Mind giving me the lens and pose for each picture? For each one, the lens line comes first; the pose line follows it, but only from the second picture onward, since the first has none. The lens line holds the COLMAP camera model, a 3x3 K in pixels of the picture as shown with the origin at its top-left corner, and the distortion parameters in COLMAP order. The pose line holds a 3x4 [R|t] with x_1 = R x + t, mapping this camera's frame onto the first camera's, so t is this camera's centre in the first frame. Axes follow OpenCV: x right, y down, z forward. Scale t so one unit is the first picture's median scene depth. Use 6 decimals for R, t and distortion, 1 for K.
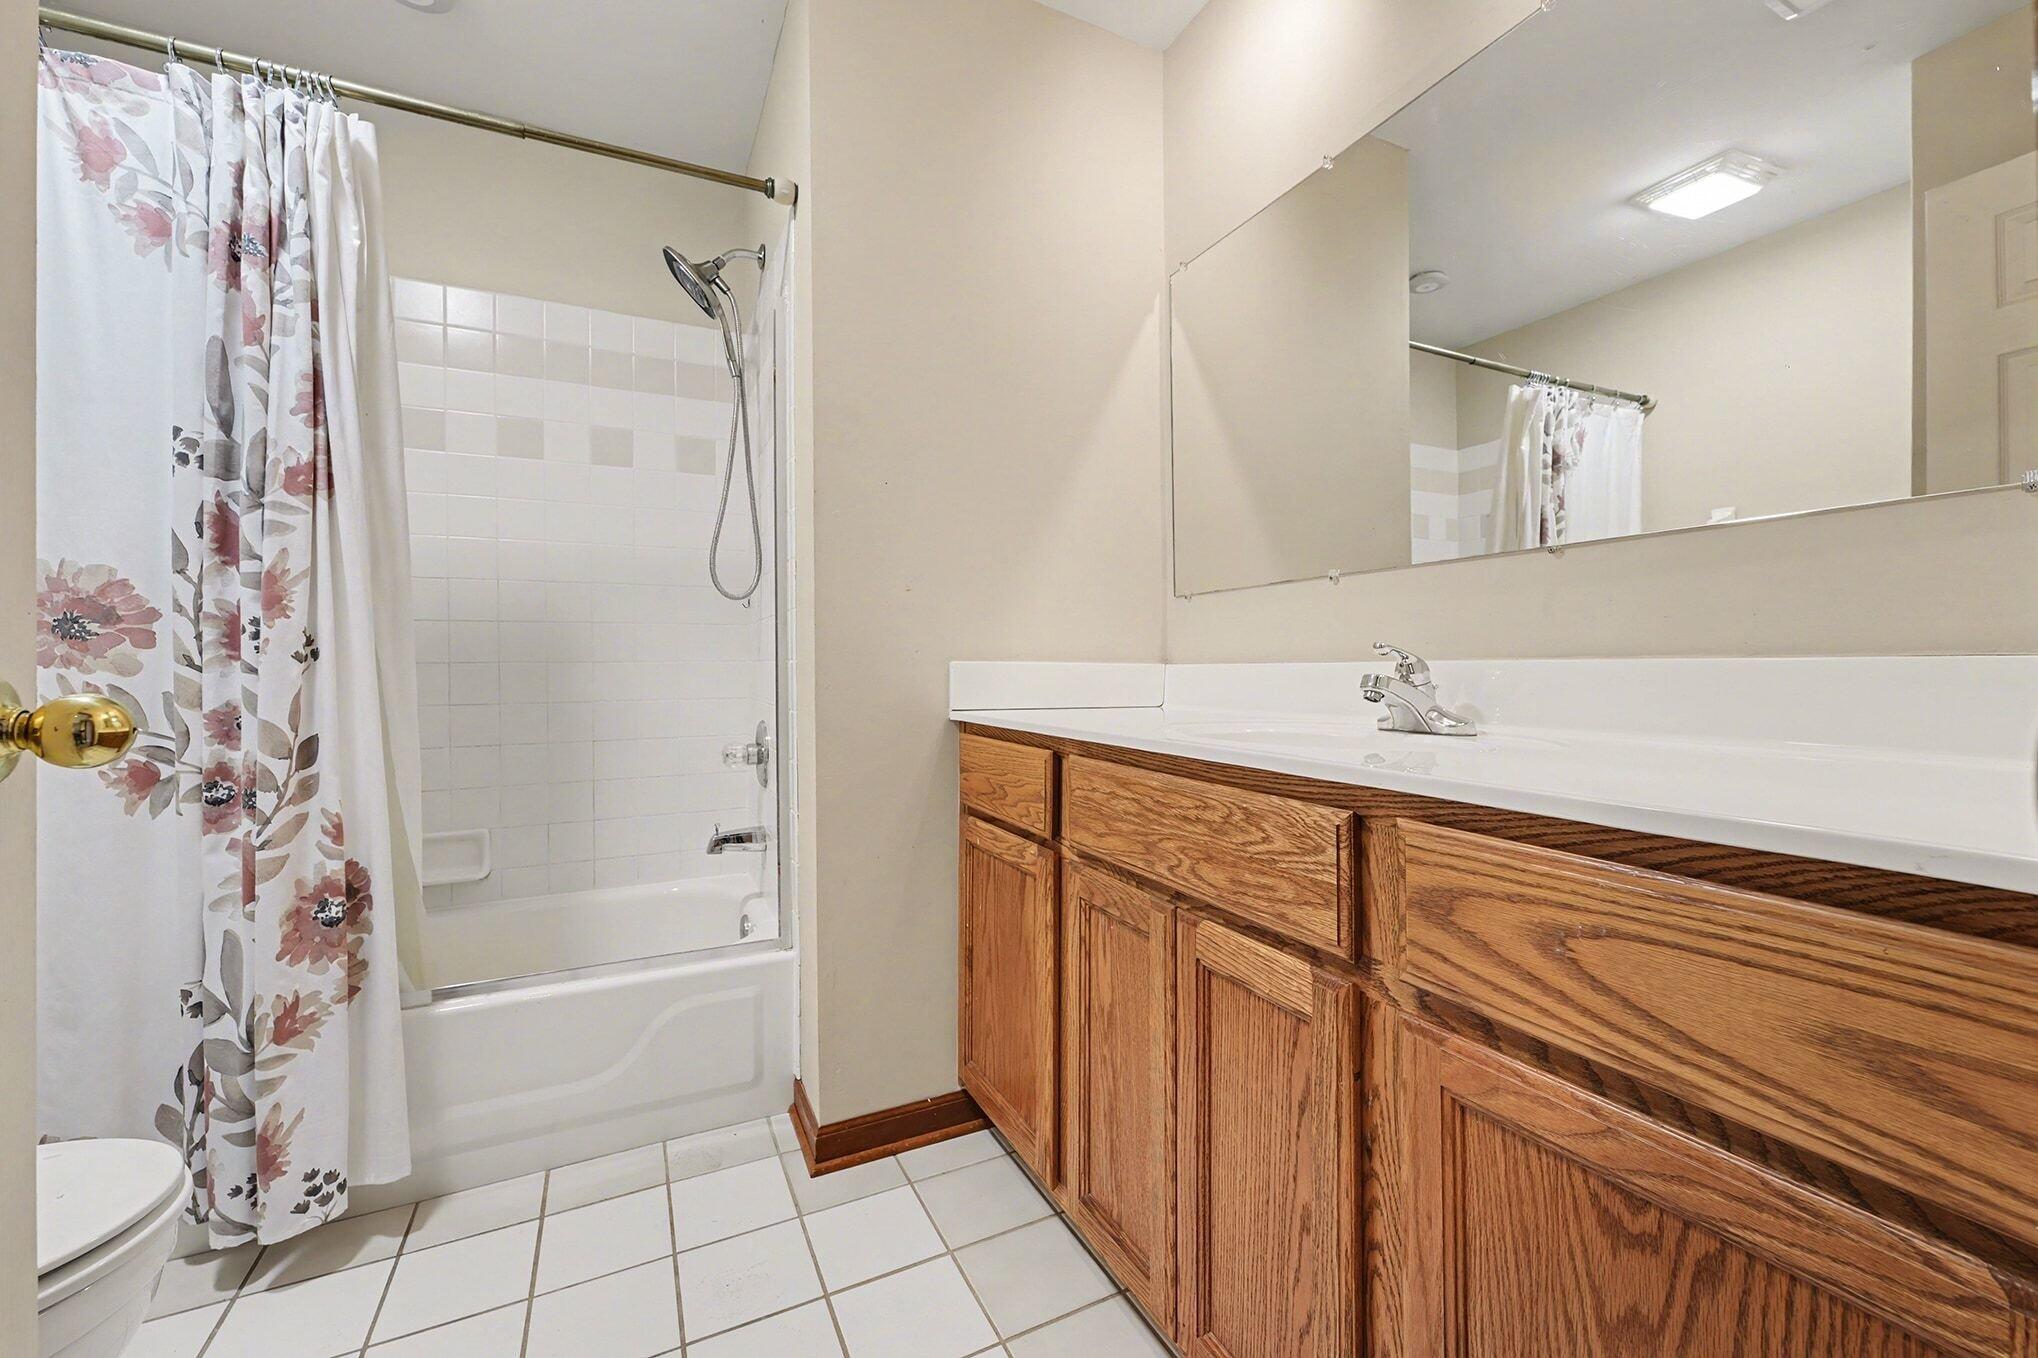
lens RADIAL K [[815.6, 0, 1025.3], [0, 815.6, 674.9], [0, 0, 1]] dist [-0.000647, -0.000162]
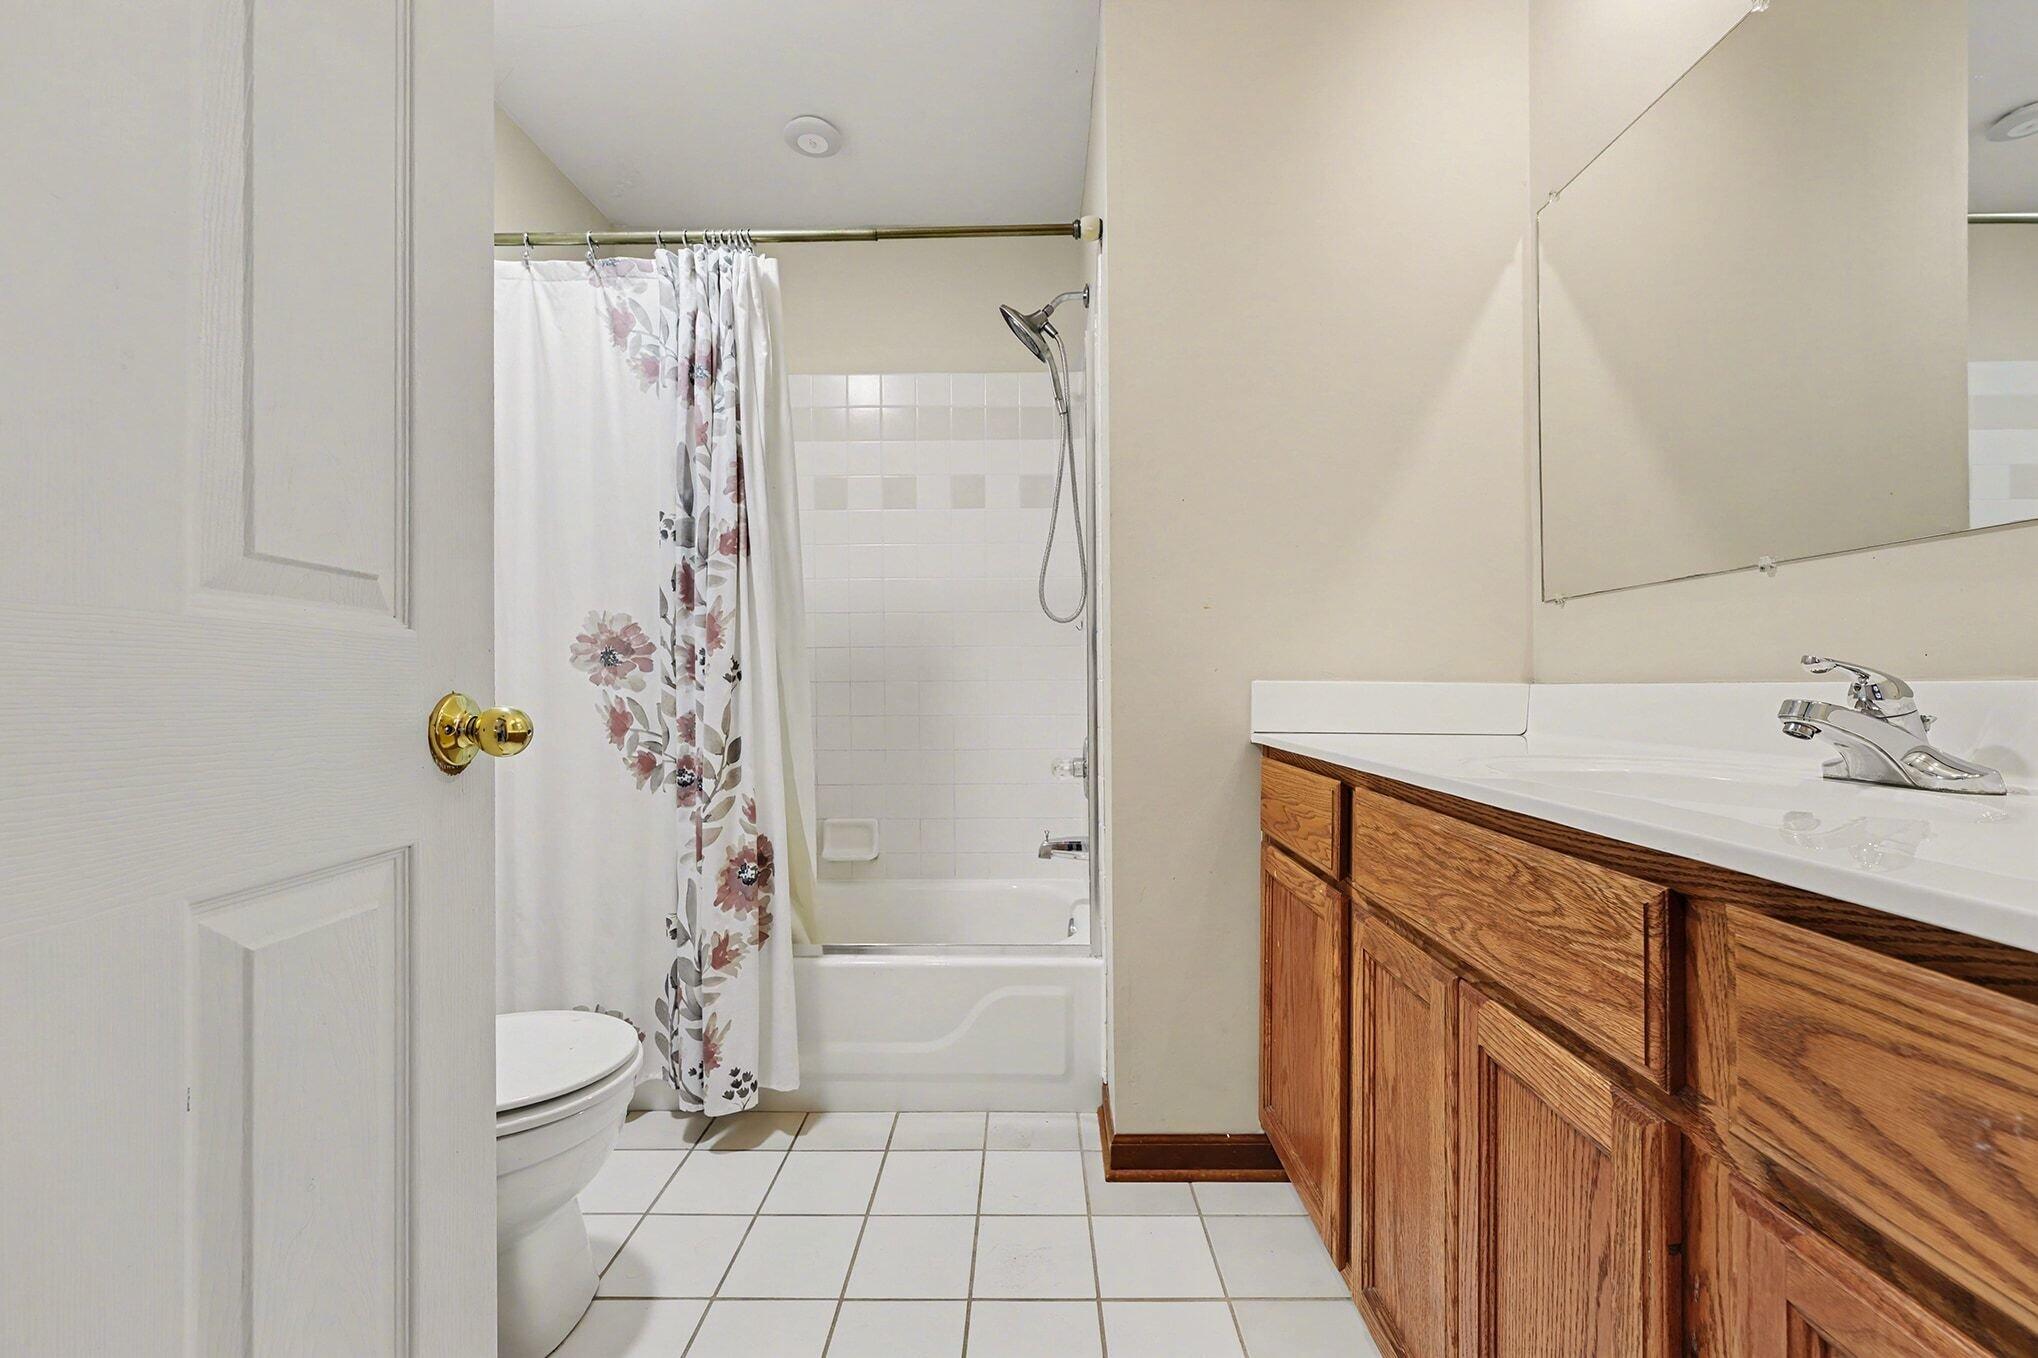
lens RADIAL K [[809.6, 0, 1037.5], [0, 809.6, 695.0], [0, 0, 1]] dist [-0.001597, -0.000082]
pose [[0.890772, 0.008292, -0.454376, 0.149959], [-0.006620, 0.999964, 0.005272, -0.004248], [0.454403, -0.001689, 0.890795, 0.062038]]
